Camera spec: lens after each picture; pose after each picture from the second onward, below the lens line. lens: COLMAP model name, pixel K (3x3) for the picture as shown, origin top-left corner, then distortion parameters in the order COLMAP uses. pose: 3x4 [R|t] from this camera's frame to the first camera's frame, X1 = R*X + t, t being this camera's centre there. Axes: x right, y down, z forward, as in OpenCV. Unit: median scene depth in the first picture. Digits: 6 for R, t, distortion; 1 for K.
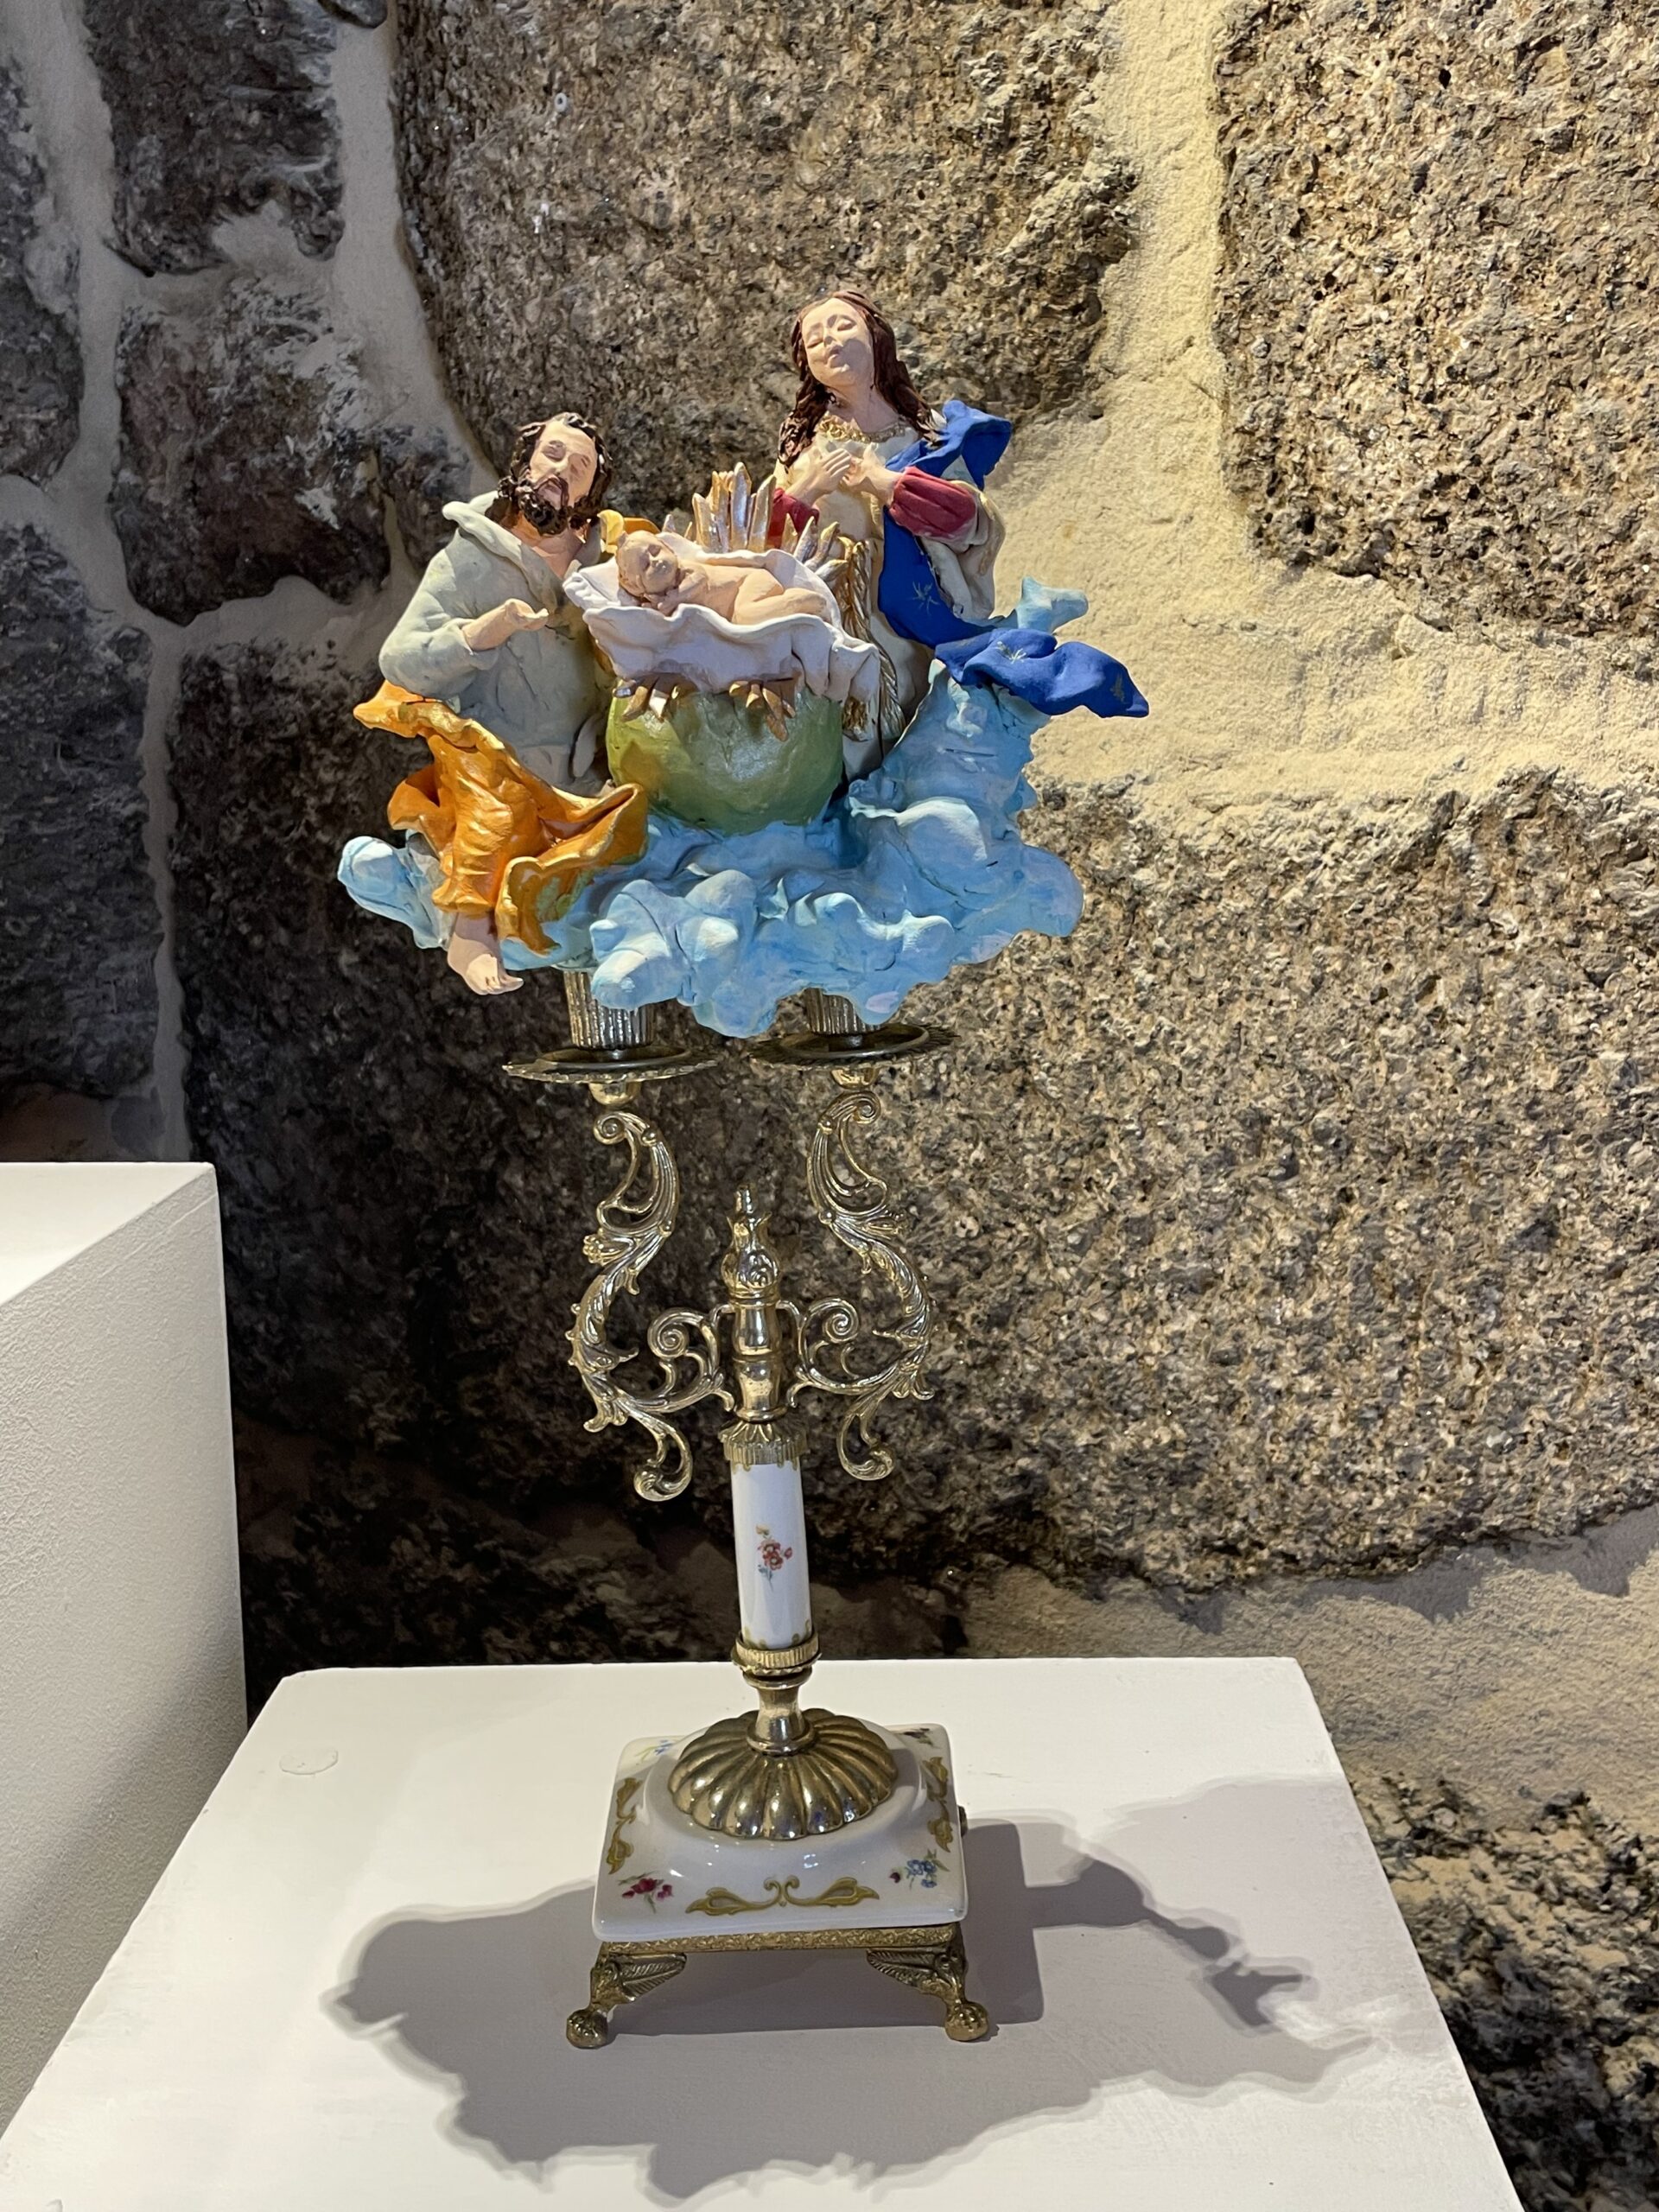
lens RADIAL K [[2136.9, 0, 857.6], [0, 2136.9, 1077.7], [0, 0, 1]] dist [0.088252, -0.122215]
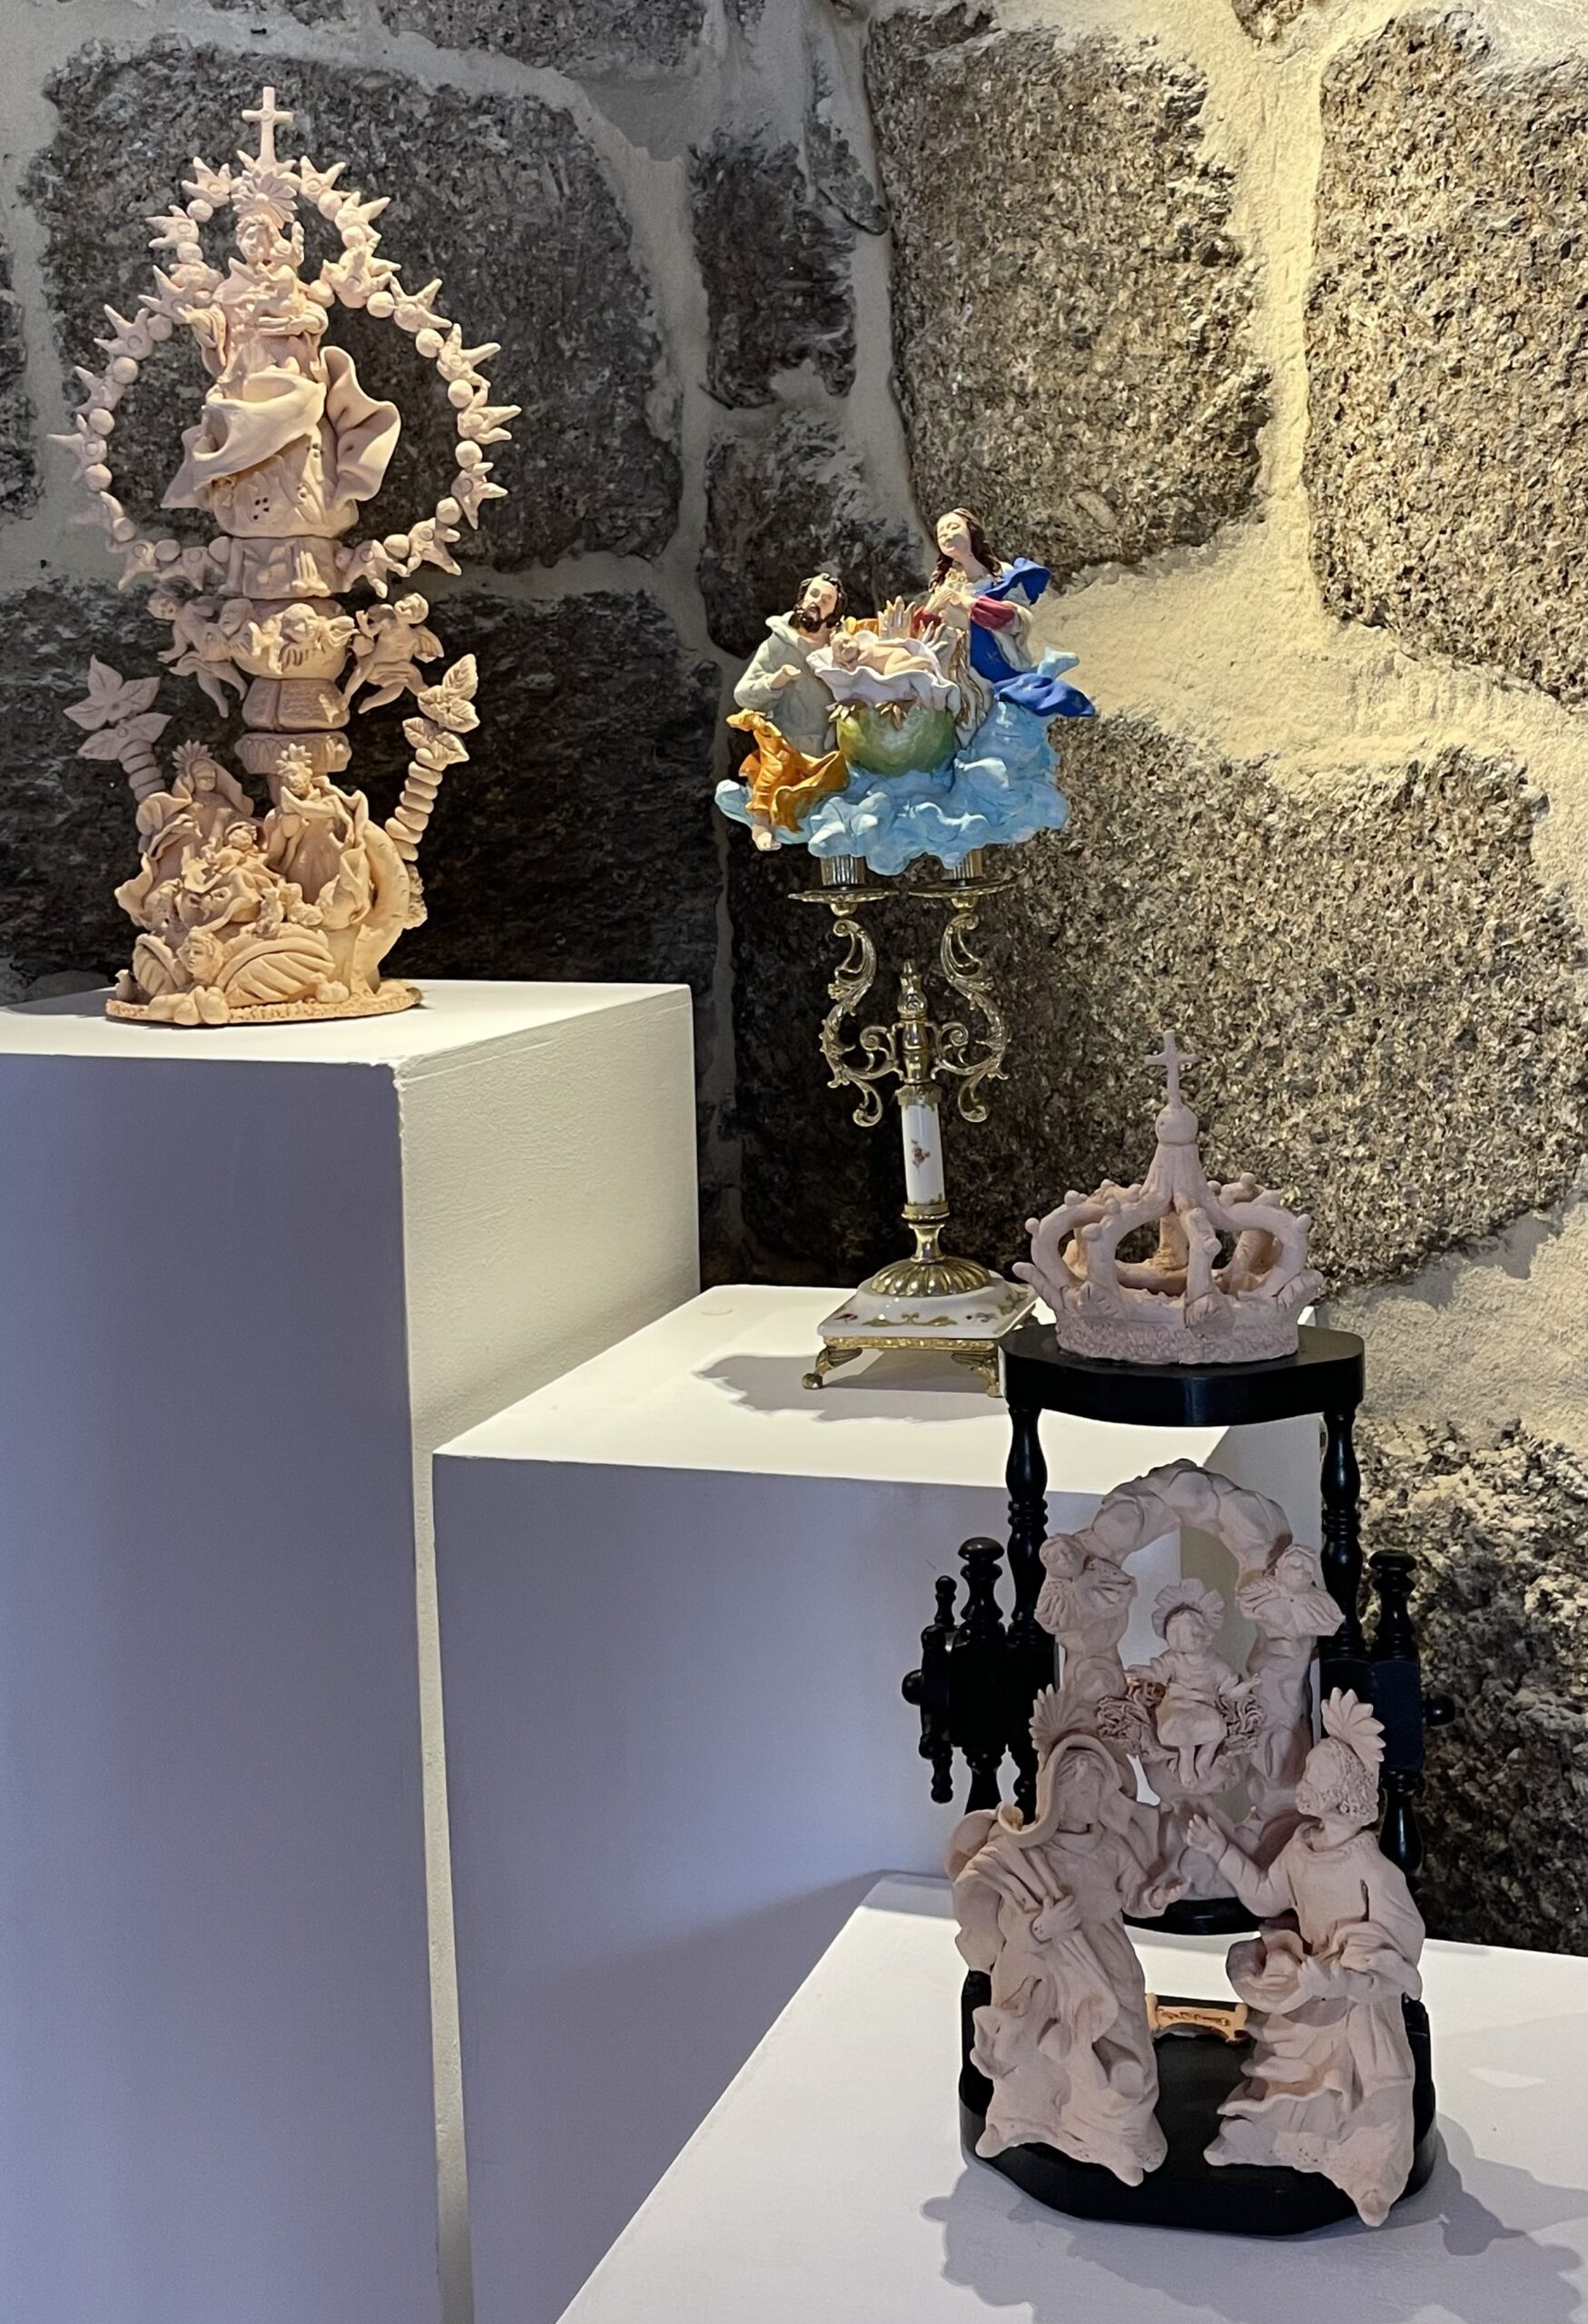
lens RADIAL K [[2625.7, 0, 911.2], [0, 2625.7, 1008.9], [0, 0, 1]] dist [0.106145, -0.020675]
pose [[0.957014, 0.020951, -0.289283, 0.457642], [-0.037751, 0.997901, -0.052618, 0.157764], [0.287573, 0.061277, 0.955796, -0.907806]]
